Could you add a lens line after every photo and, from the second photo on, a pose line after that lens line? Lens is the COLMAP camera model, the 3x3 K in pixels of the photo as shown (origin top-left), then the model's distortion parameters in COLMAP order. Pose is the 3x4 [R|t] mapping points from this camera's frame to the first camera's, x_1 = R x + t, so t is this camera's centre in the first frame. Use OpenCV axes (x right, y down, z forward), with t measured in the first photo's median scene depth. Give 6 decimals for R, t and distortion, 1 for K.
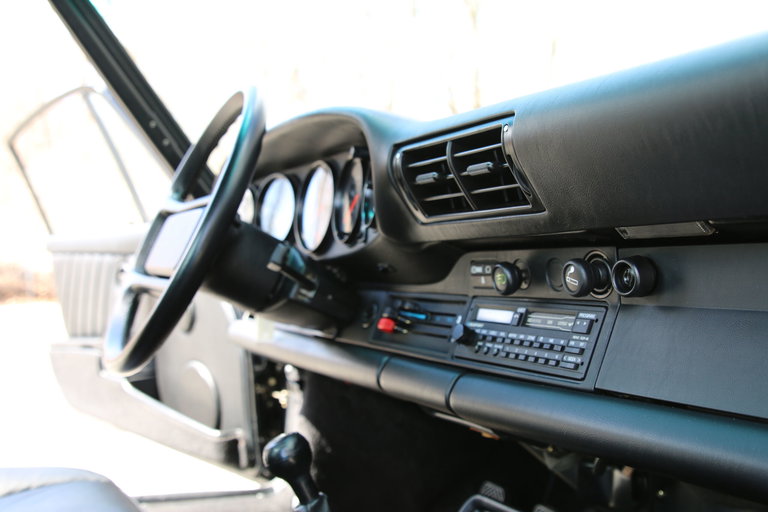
lens RADIAL K [[854.5, 0, 384.0], [0, 854.5, 256.0], [0, 0, 1]] dist [0.000560, 0.006926]
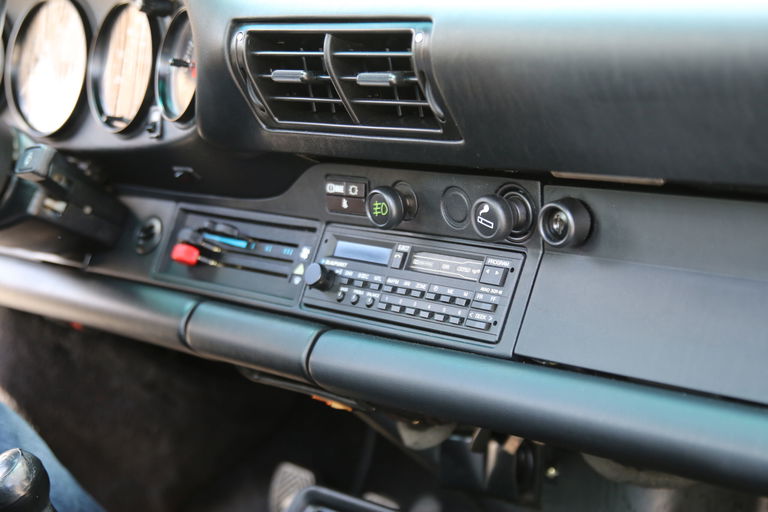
lens RADIAL K [[1550.9, 0, 384.0], [0, 1550.9, 256.0], [0, 0, 1]] dist [0.243049, -0.007641]
pose [[0.962647, -0.015449, 0.270319, -0.237873], [-0.021208, 0.991002, 0.132159, -0.115494], [-0.269928, -0.132956, 0.953657, -0.334122]]
